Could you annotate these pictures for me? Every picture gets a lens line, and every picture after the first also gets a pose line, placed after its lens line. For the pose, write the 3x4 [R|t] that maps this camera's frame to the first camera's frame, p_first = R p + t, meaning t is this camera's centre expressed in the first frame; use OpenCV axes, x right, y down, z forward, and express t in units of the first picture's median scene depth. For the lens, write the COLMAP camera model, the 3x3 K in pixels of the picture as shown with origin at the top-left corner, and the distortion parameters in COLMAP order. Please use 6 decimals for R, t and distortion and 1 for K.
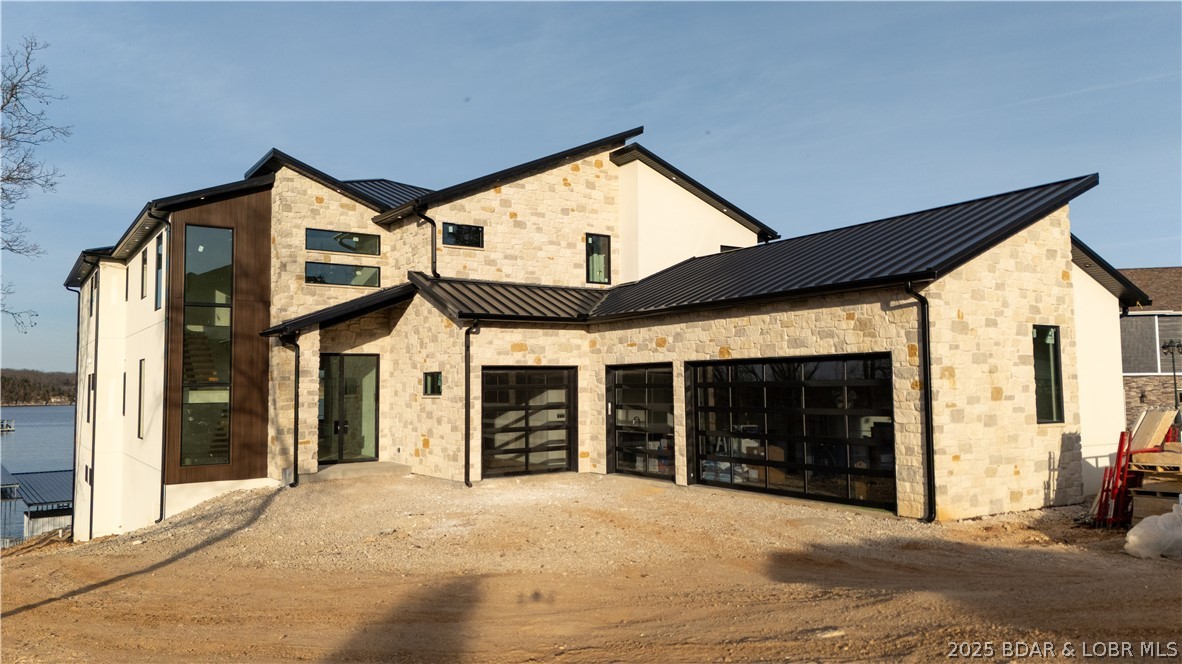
lens RADIAL K [[862.1, 0, 593.5], [0, 862.1, 333.6], [0, 0, 1]] dist [0.095459, -0.093253]
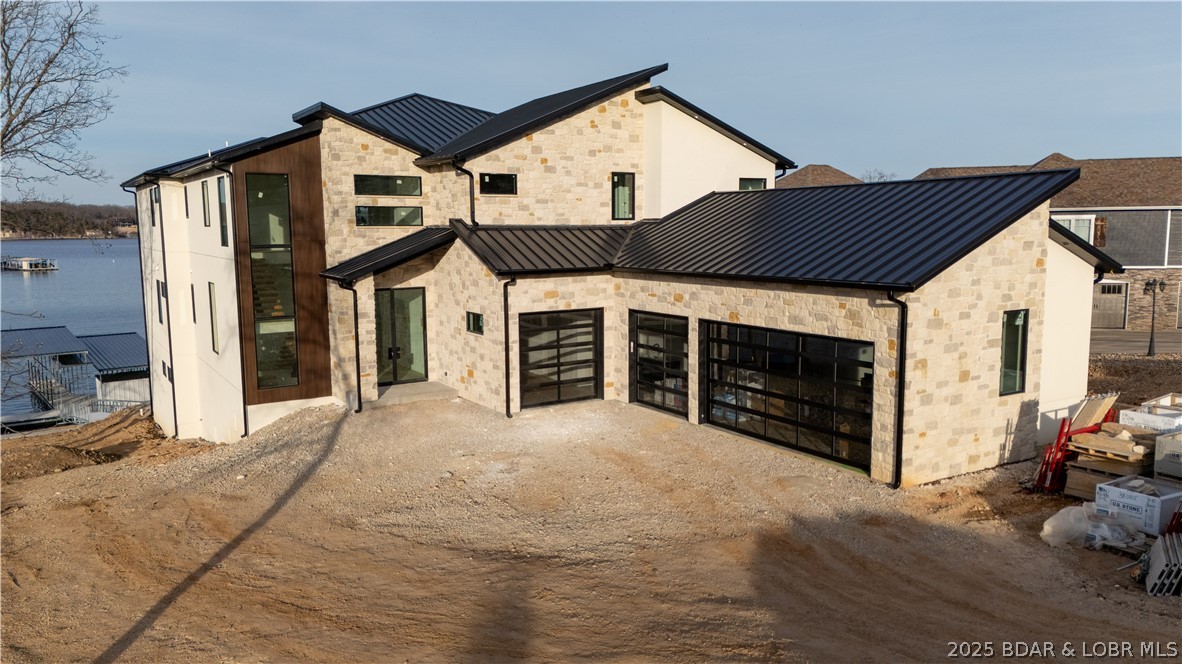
lens RADIAL K [[862.1, 0, 593.5], [0, 862.1, 333.6], [0, 0, 1]] dist [0.095459, -0.093253]
pose [[0.999574, 0.005917, -0.028582, 0.000309], [-0.000404, 0.981951, 0.189135, -0.138712], [0.029186, -0.189043, 0.981535, -0.097455]]
